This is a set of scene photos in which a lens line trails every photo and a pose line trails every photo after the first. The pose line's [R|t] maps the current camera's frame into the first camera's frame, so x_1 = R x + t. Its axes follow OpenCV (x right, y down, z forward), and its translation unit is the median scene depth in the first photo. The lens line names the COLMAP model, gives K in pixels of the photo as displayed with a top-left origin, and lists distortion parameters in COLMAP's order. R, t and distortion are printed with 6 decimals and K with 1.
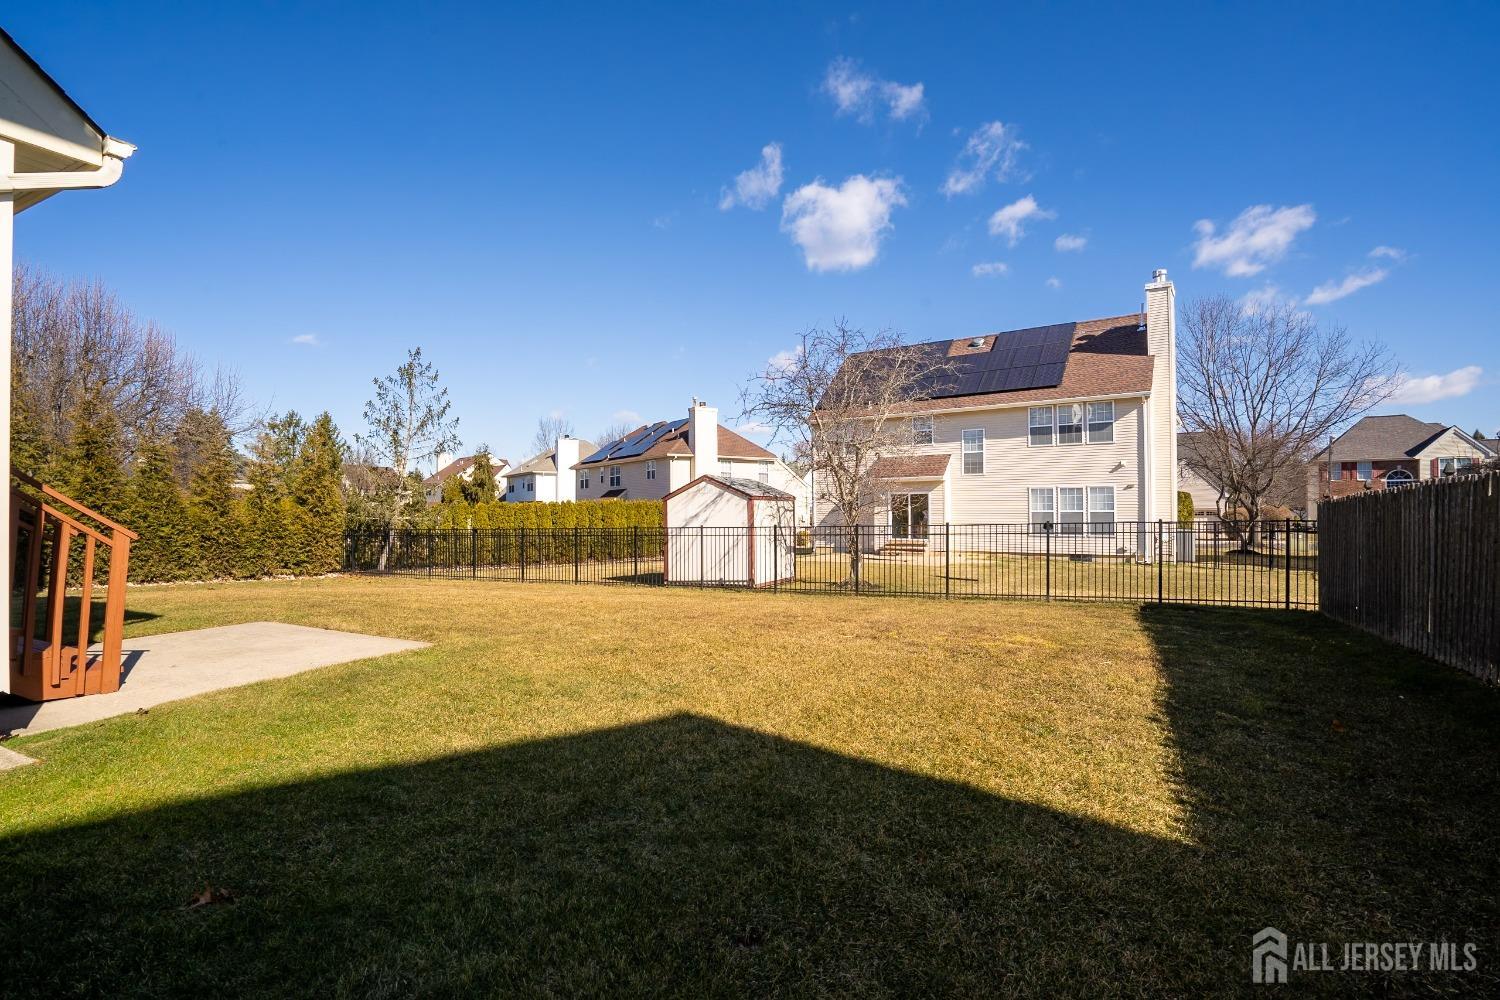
lens RADIAL K [[694.5, 0, 752.7], [0, 694.5, 498.7], [0, 0, 1]] dist [-0.048894, 0.014665]
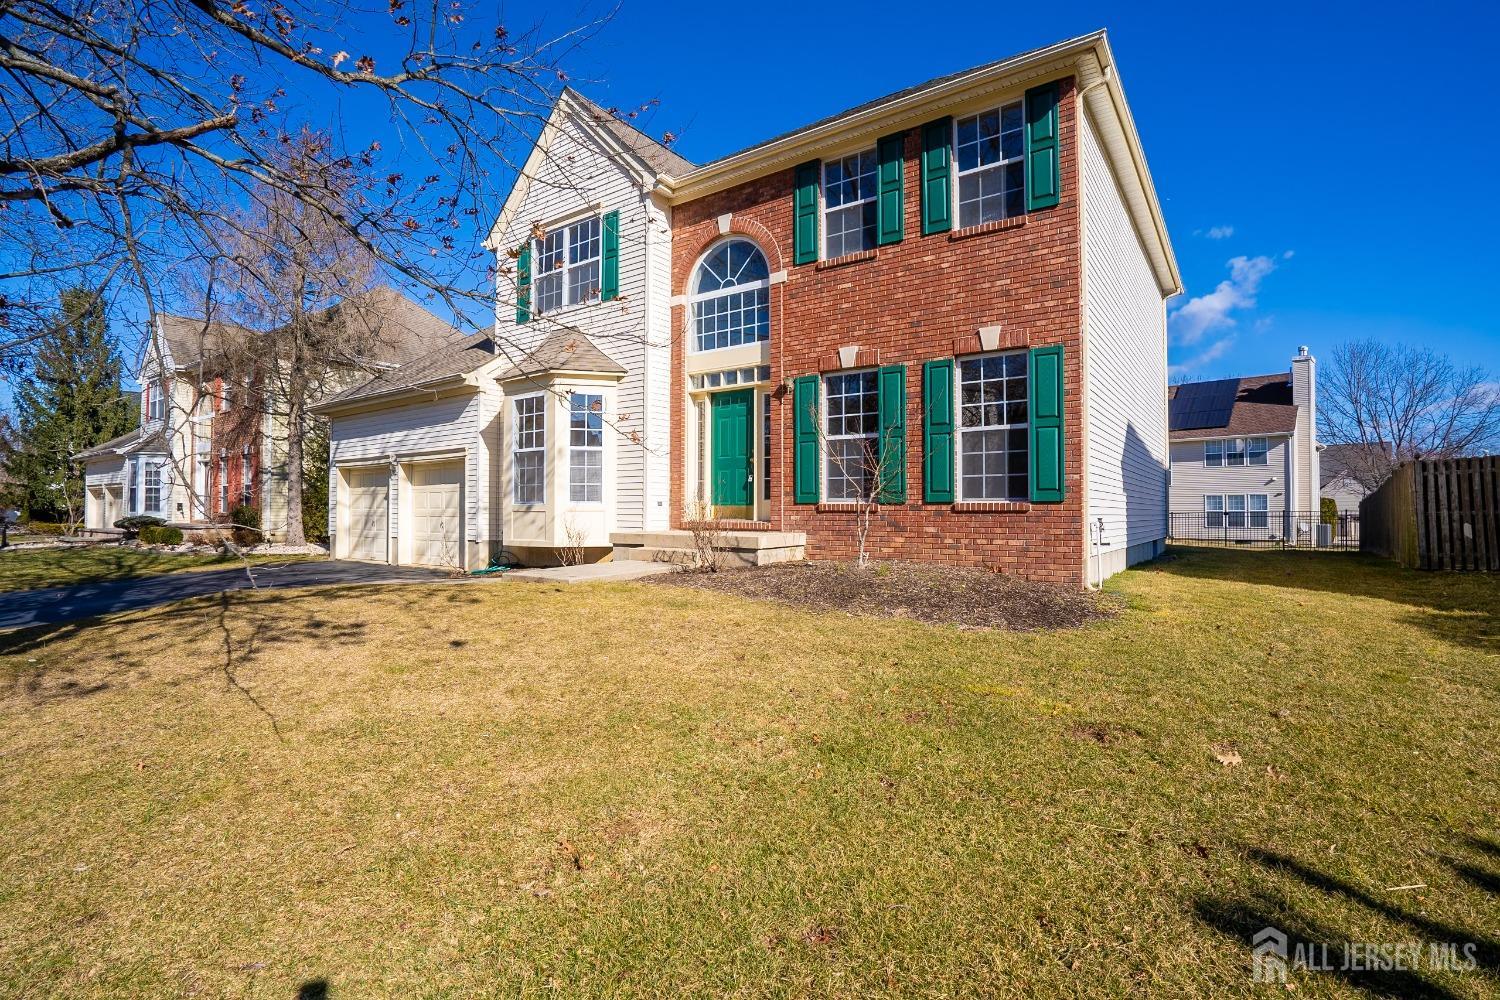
lens RADIAL K [[694.5, 0, 746.8], [0, 694.5, 503.6], [0, 0, 1]] dist [-0.048894, 0.014665]
pose [[0.983218, 0.004904, -0.182370, -0.308993], [-0.005394, 0.999983, -0.002191, 0.011252], [0.182357, 0.003138, 0.983227, -0.639392]]
